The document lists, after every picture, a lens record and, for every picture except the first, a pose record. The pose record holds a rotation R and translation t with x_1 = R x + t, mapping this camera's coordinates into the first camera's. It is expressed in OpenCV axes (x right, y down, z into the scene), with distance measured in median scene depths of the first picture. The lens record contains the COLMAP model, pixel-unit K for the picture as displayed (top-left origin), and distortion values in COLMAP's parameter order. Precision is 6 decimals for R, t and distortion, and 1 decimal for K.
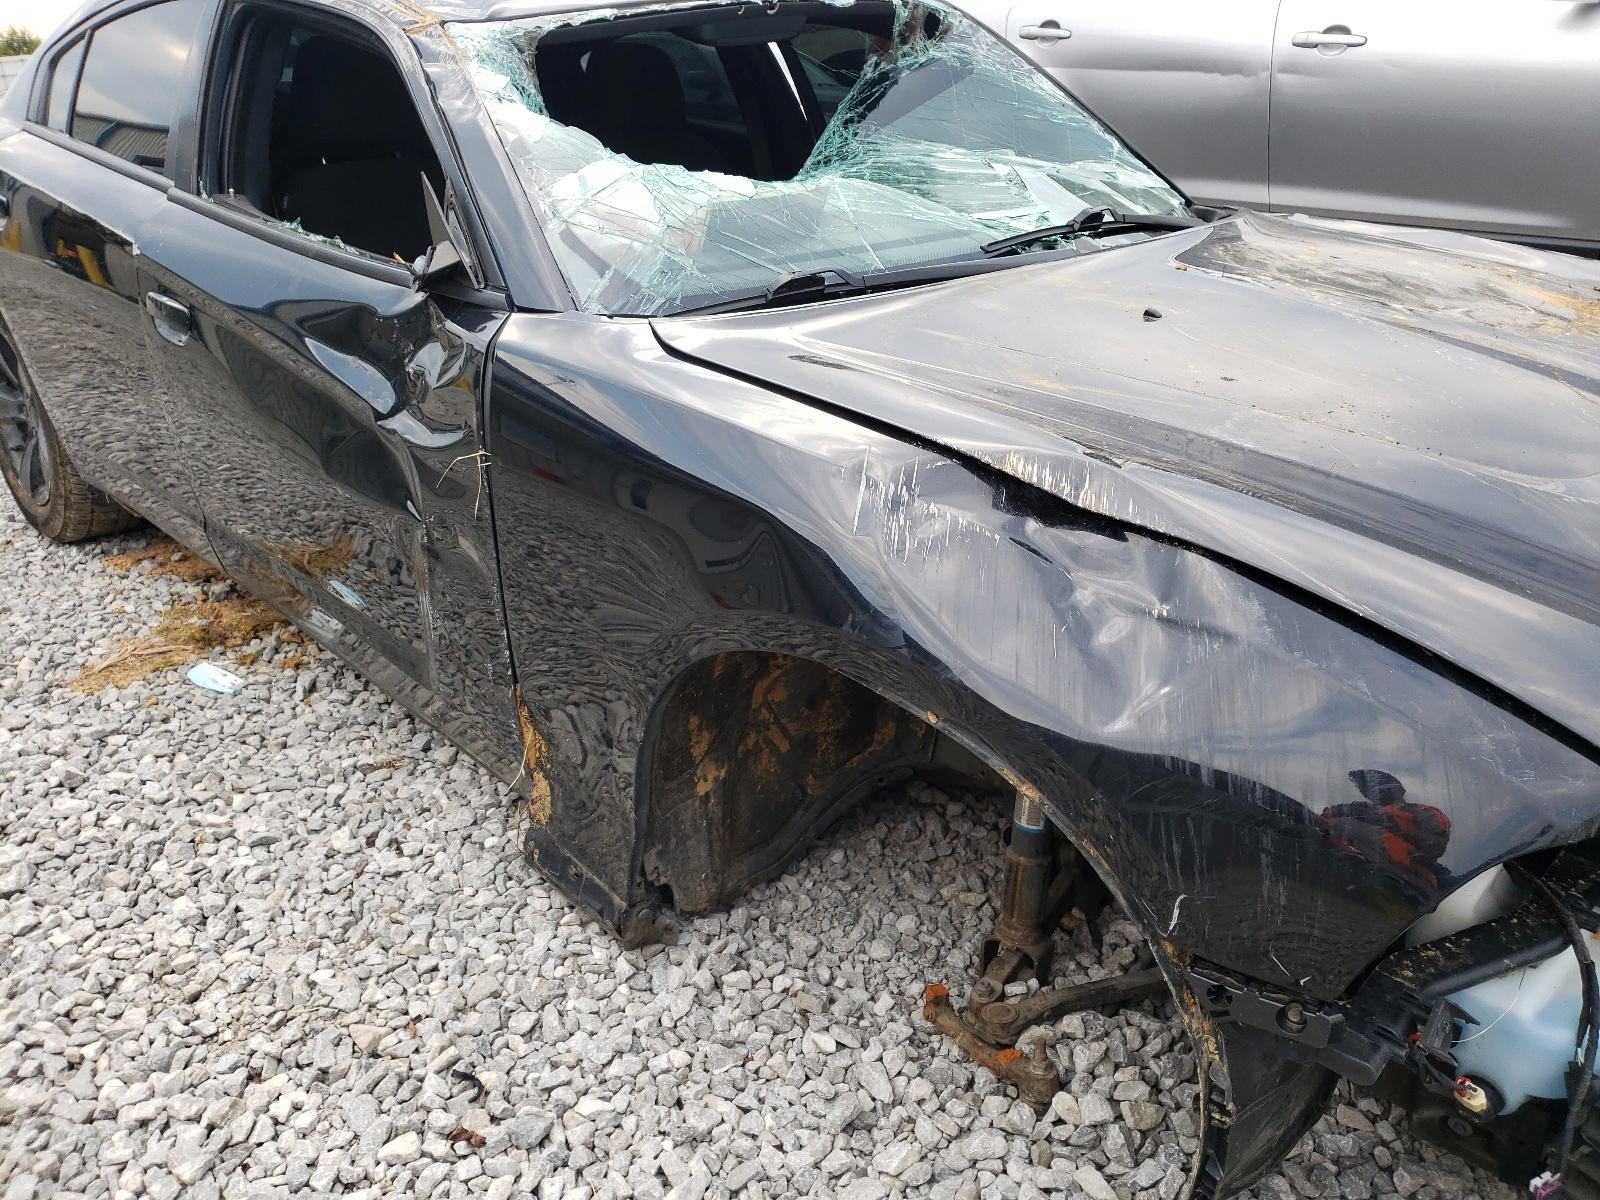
lens RADIAL K [[1217.1, 0, 800.0], [0, 1217.1, 600.0], [0, 0, 1]] dist [-0.001185, 0.001502]
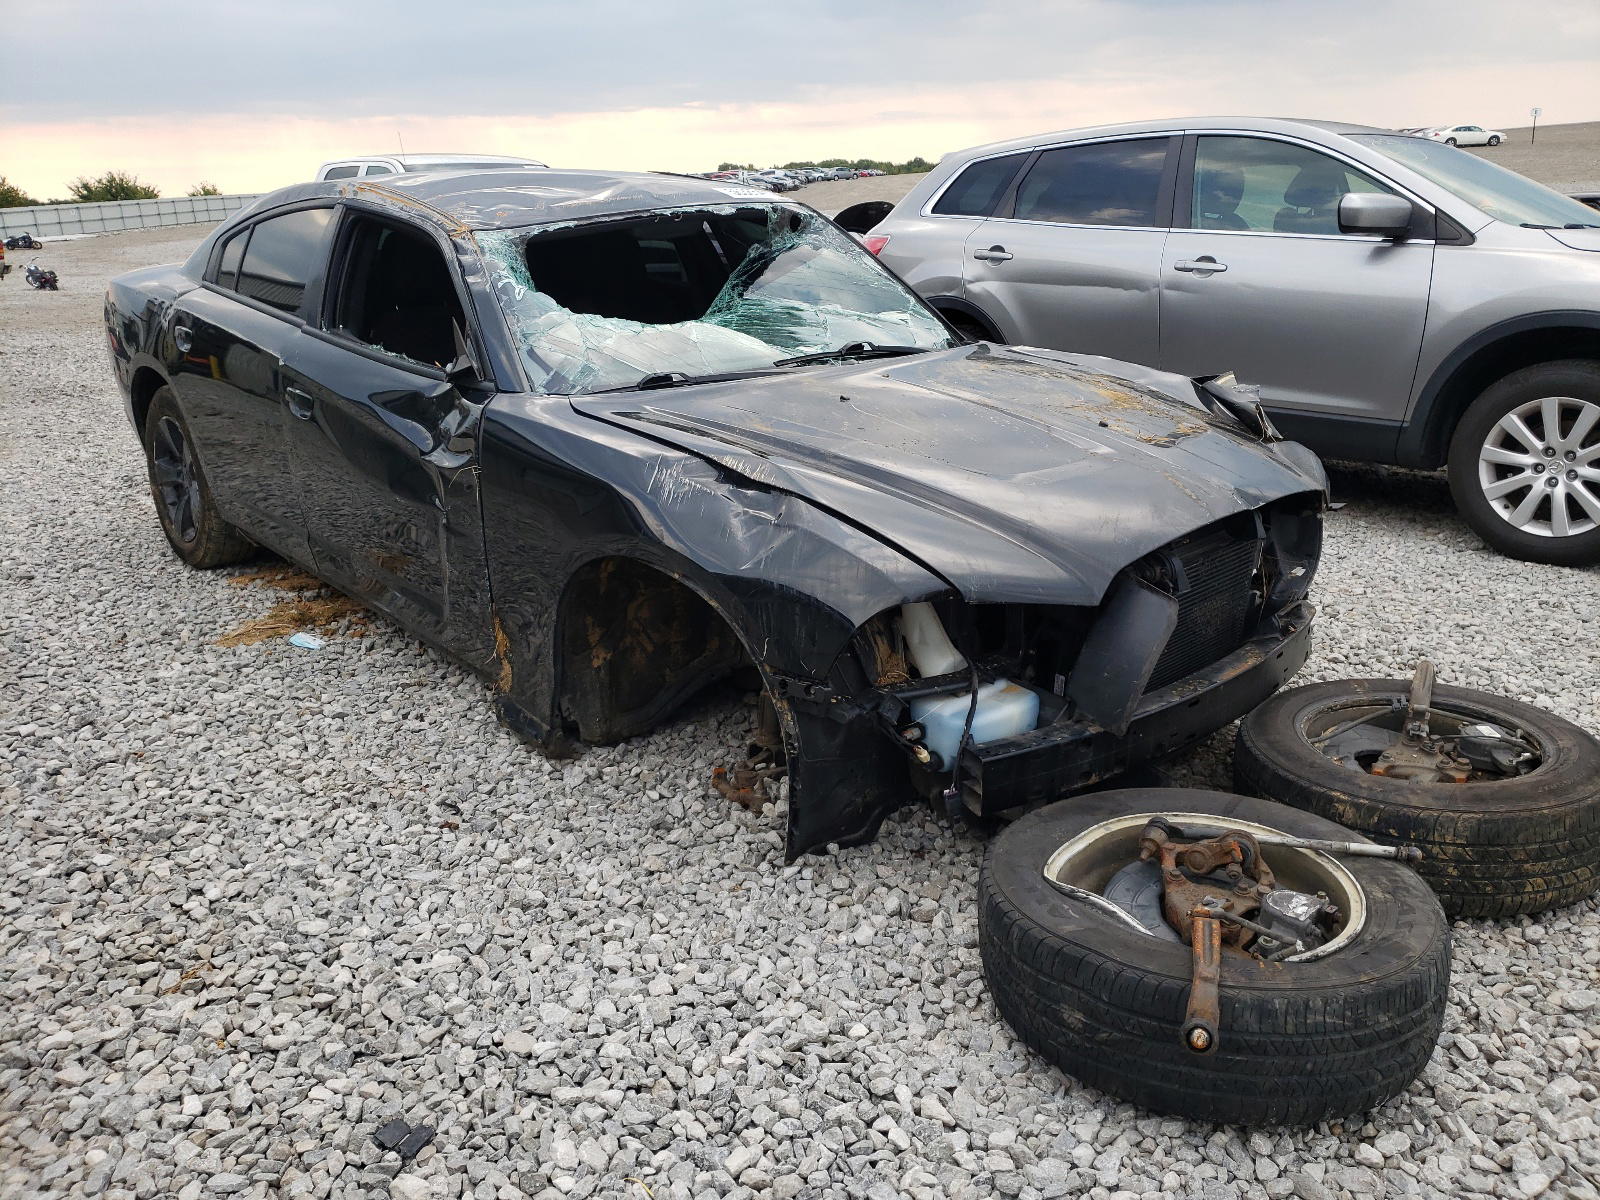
lens RADIAL K [[1195.7, 0, 800.0], [0, 1195.7, 600.0], [0, 0, 1]] dist [0.027106, -0.183087]
pose [[0.999464, 0.014368, -0.029409, 0.235468], [-0.017227, 0.994899, -0.099394, 0.208502], [0.027831, 0.099848, 0.994613, -0.634659]]
